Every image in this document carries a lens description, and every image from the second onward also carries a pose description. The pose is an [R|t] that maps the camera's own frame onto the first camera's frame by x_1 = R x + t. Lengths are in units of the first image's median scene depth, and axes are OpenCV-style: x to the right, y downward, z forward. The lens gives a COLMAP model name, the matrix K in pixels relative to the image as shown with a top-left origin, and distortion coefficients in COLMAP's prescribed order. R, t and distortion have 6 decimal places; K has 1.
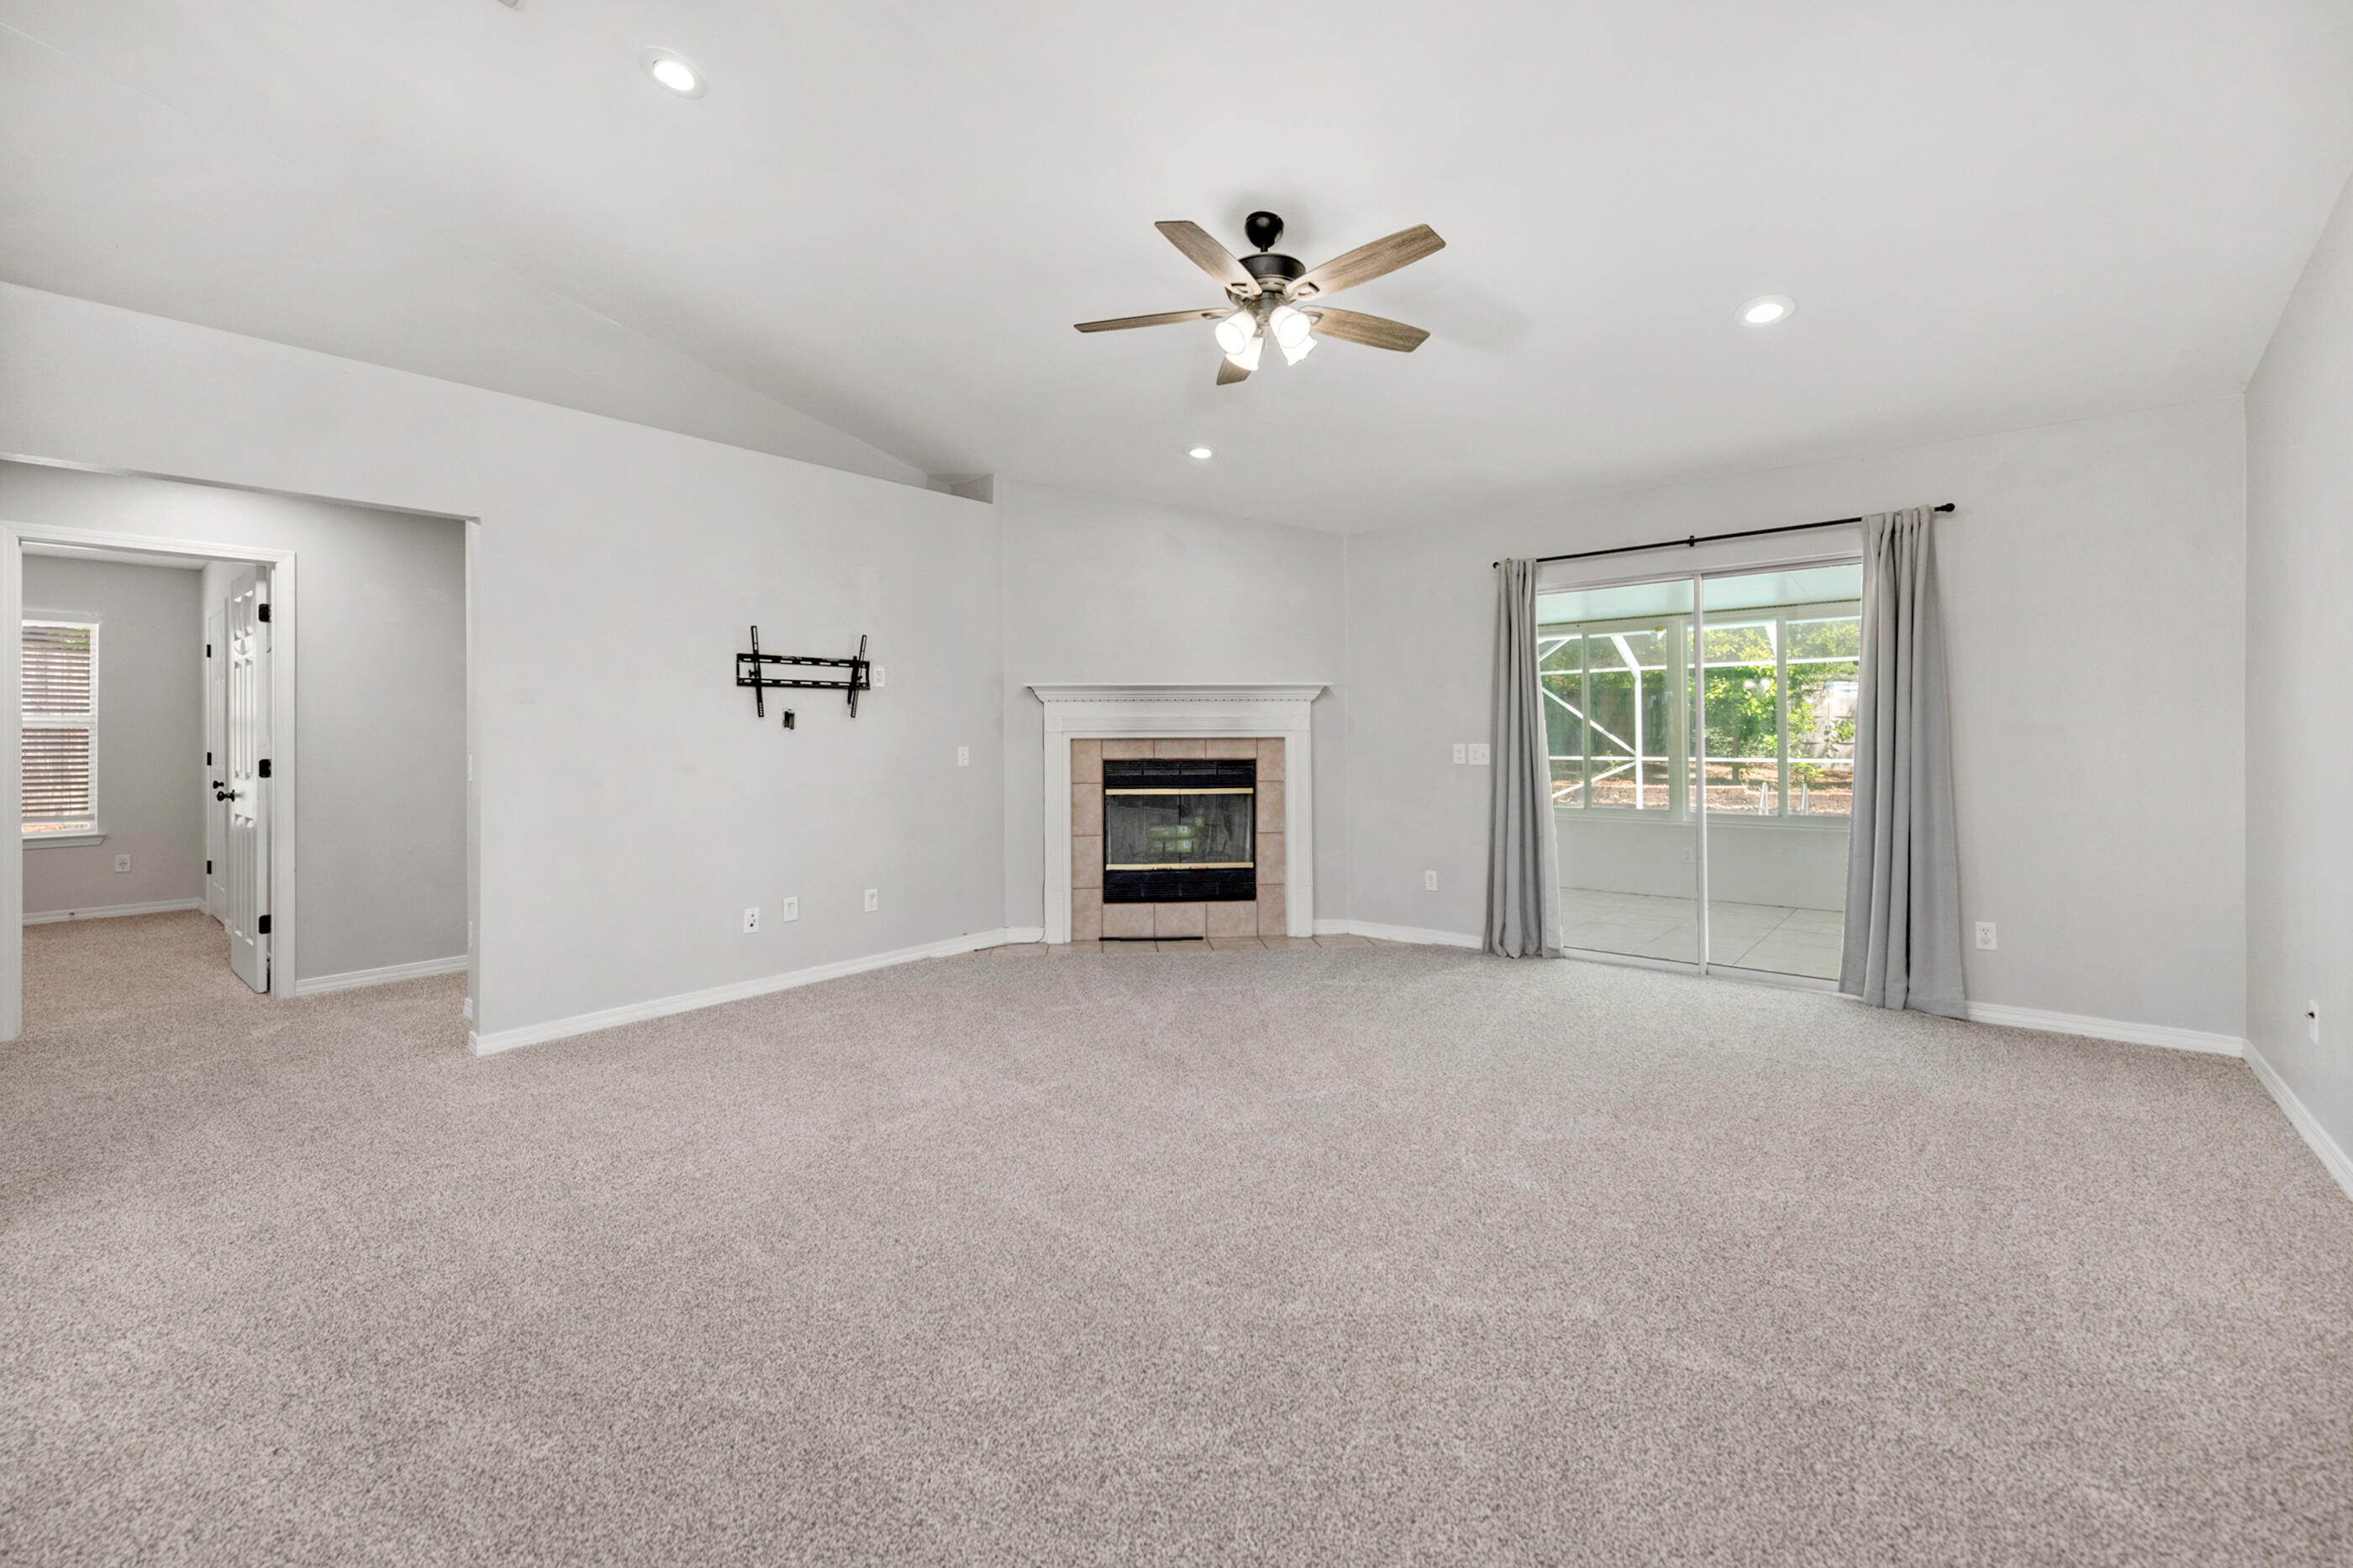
lens RADIAL K [[987.5, 0, 1207.8], [0, 987.5, 722.4], [0, 0, 1]] dist [0.004378, -0.000804]
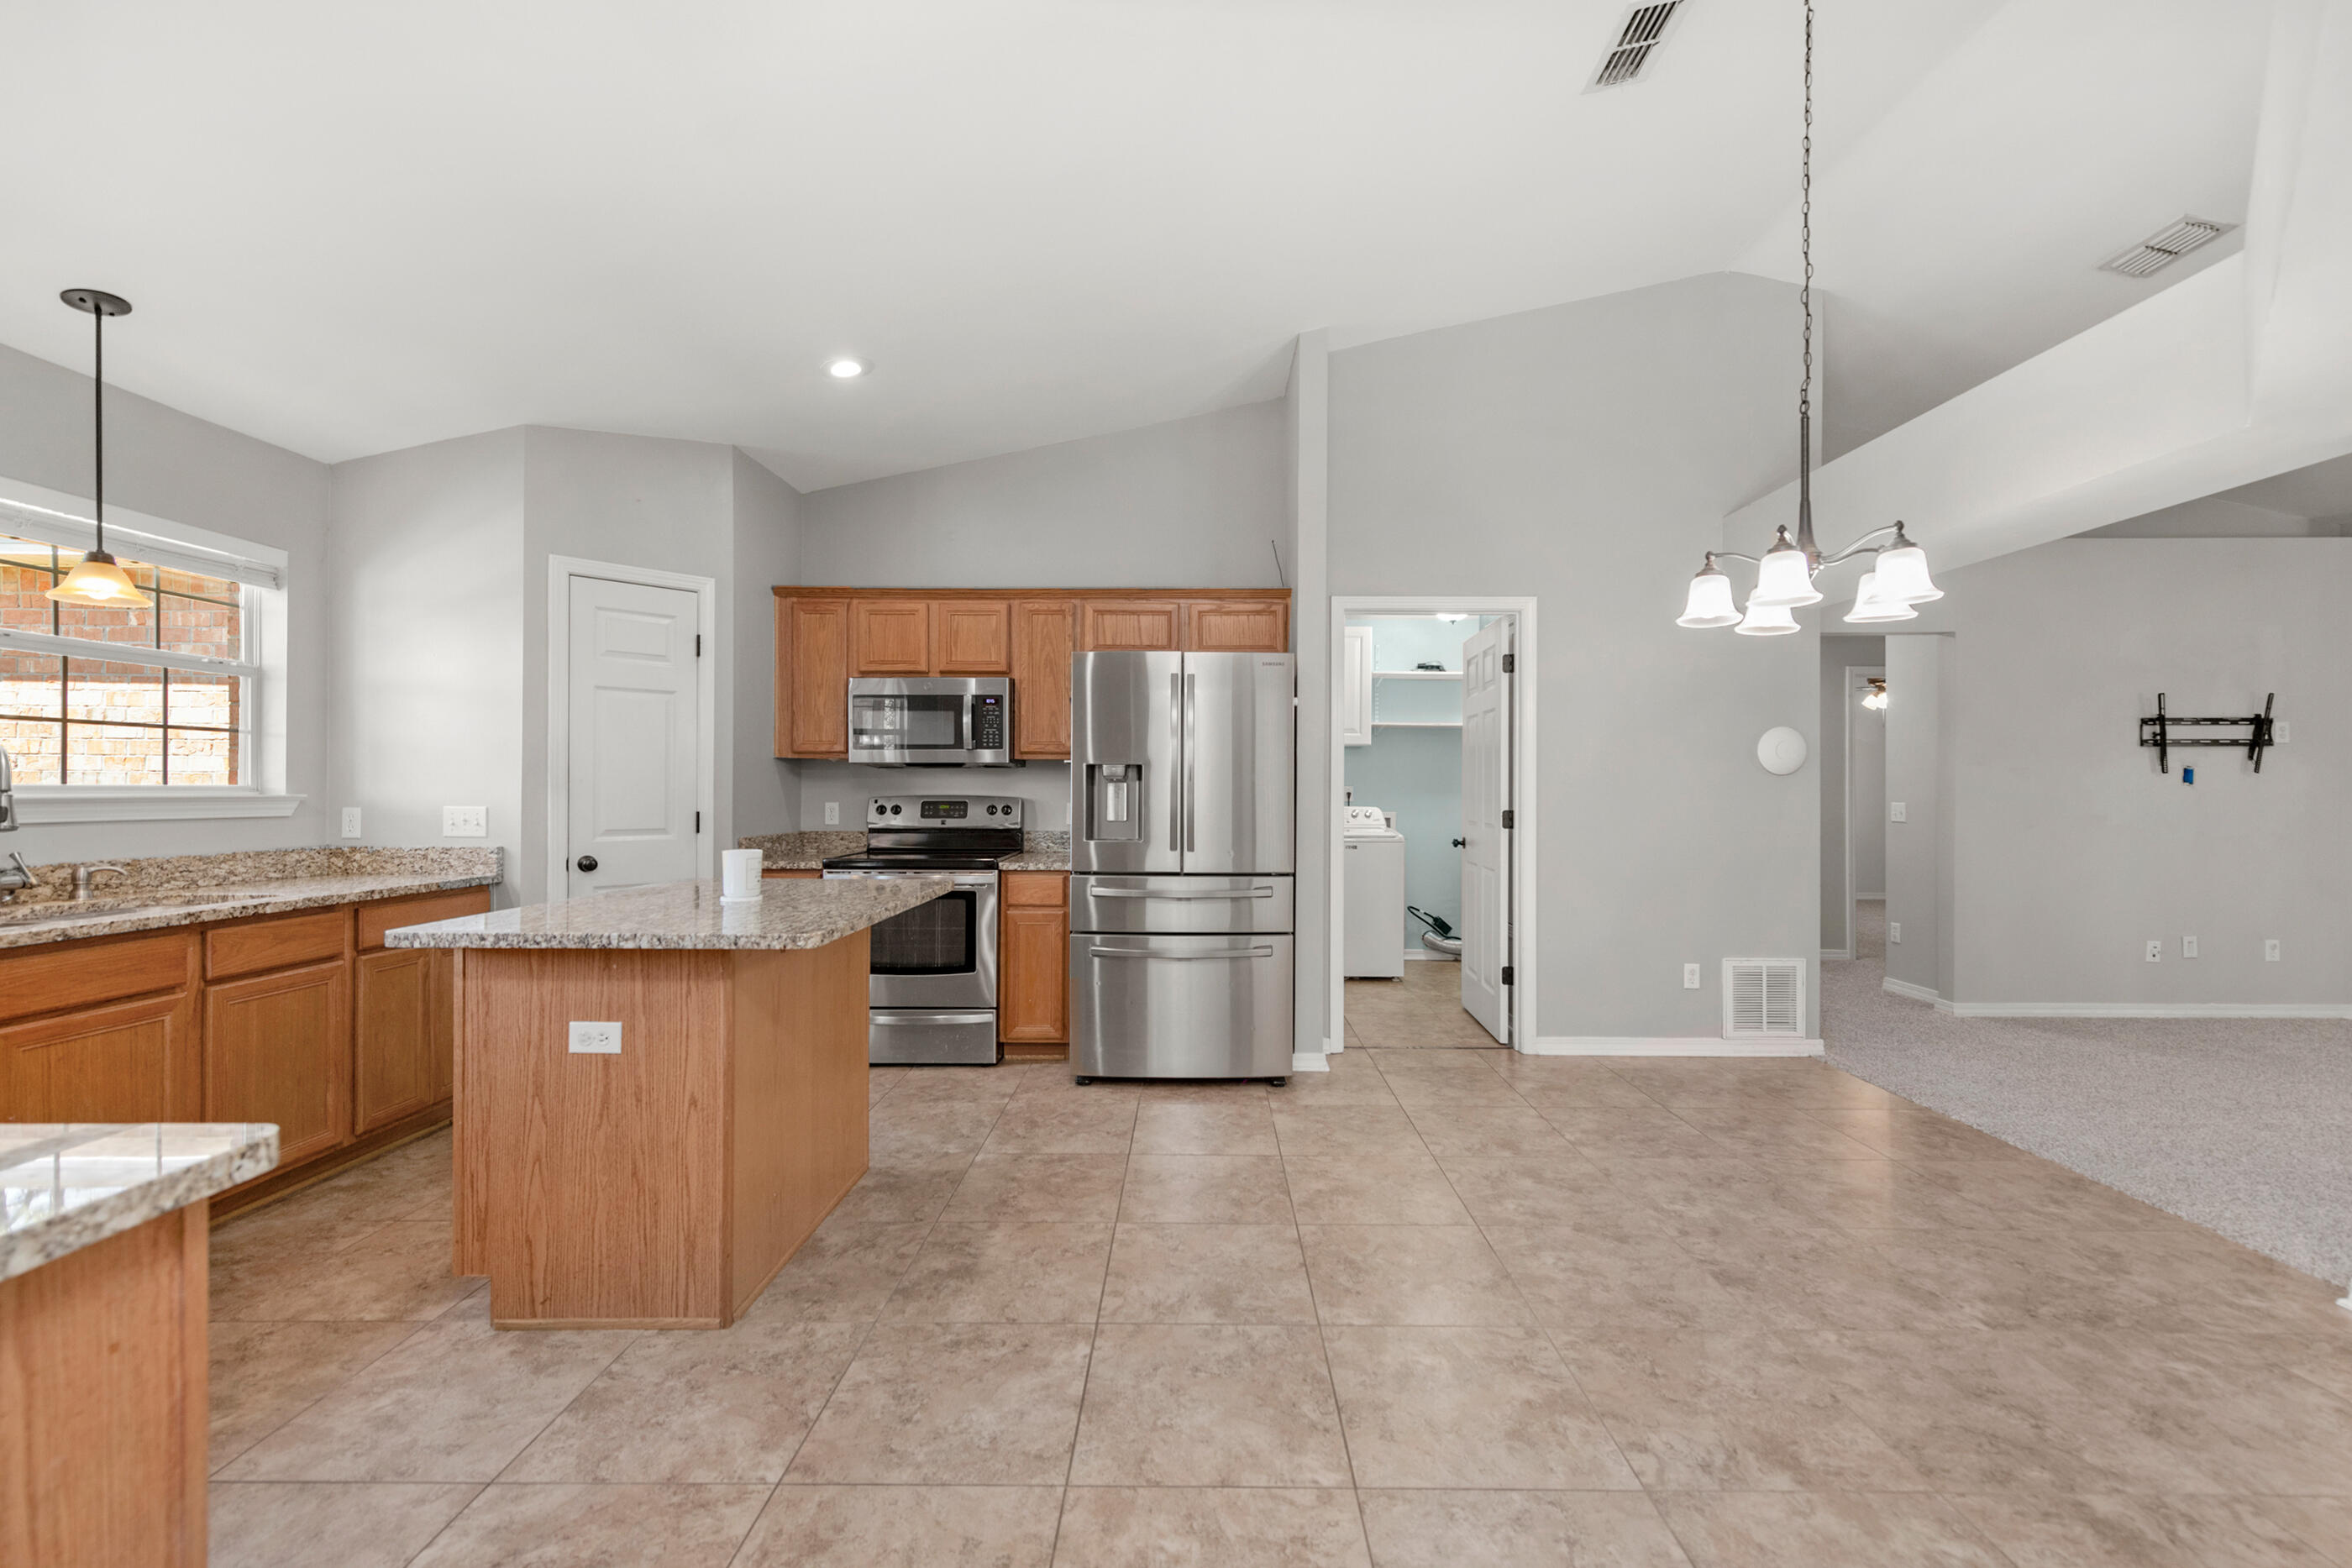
lens RADIAL K [[952.4, 0, 1187.8], [0, 952.4, 787.7], [0, 0, 1]] dist [0.009265, -0.003417]
pose [[0.615385, 0.011139, -0.788148, -0.240257], [-0.002713, 0.999924, 0.012015, 0.001018], [0.788222, -0.005256, 0.615368, -0.480817]]
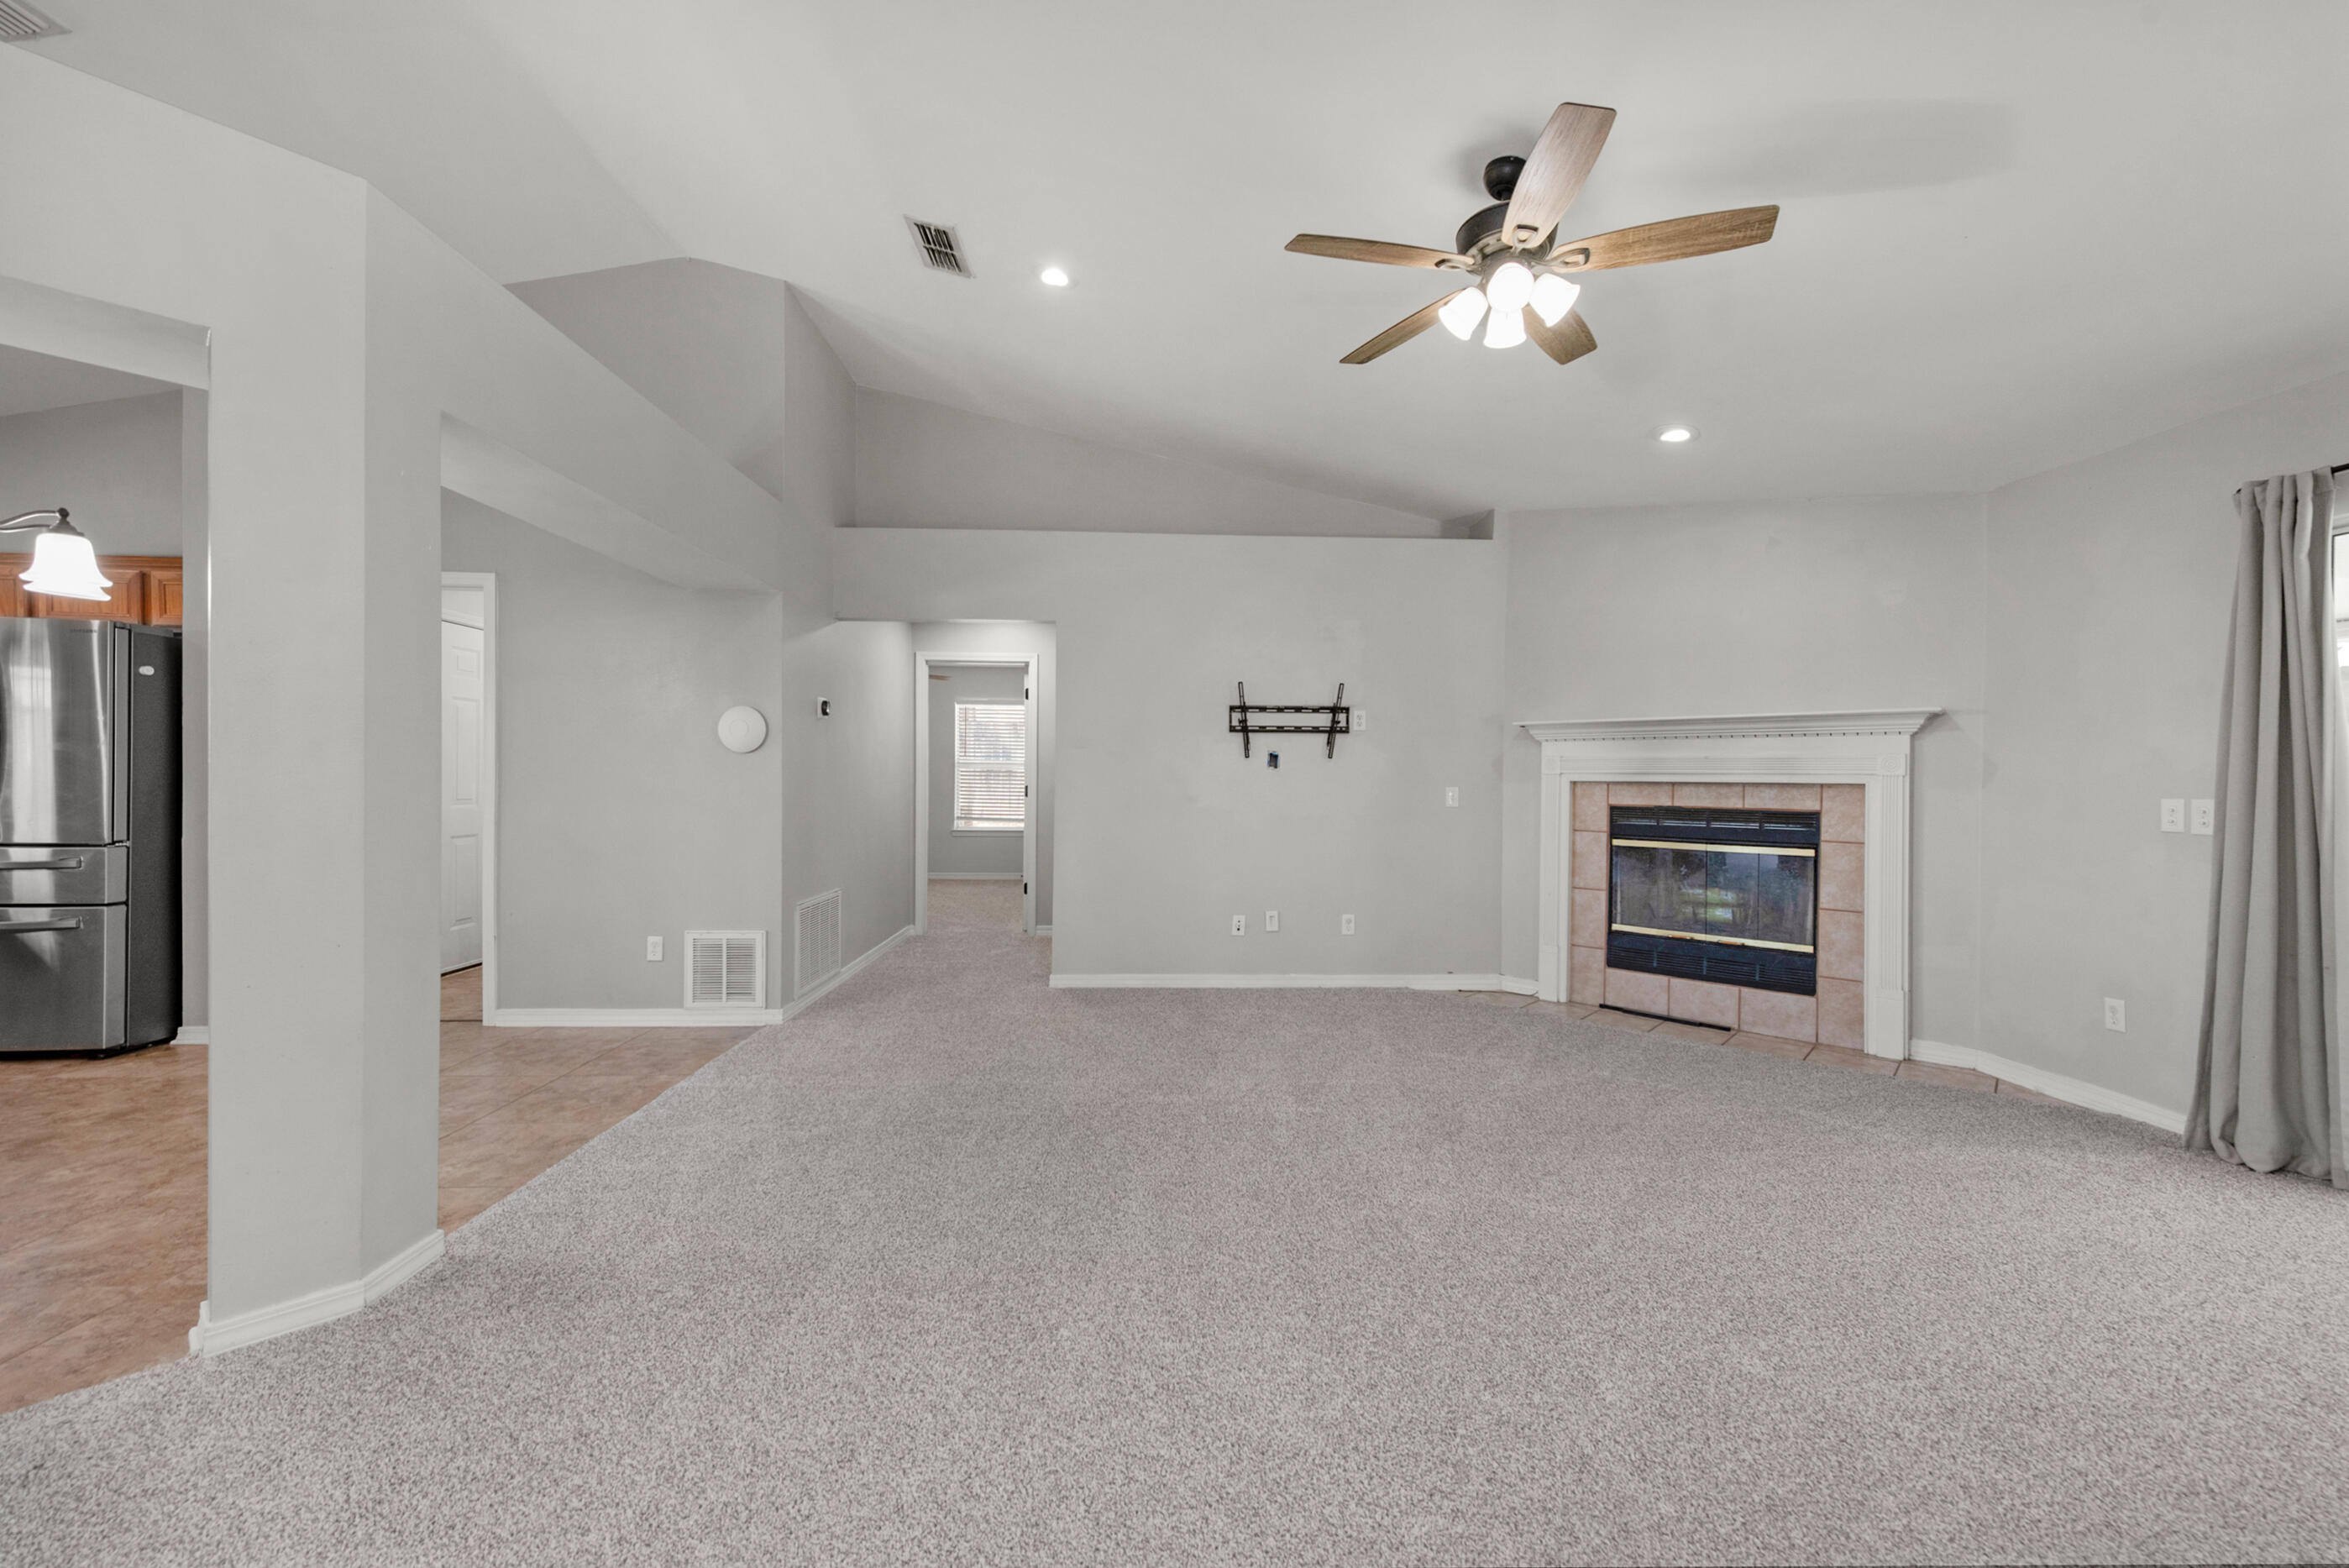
lens RADIAL K [[951.3, 0, 1166.4], [0, 951.3, 778.3], [0, 0, 1]] dist [0.009265, -0.003417]
pose [[0.647526, 0.011650, -0.761955, 0.318529], [-0.005594, 0.999929, 0.010535, 0.006959], [0.762023, -0.002559, 0.647545, 0.153528]]
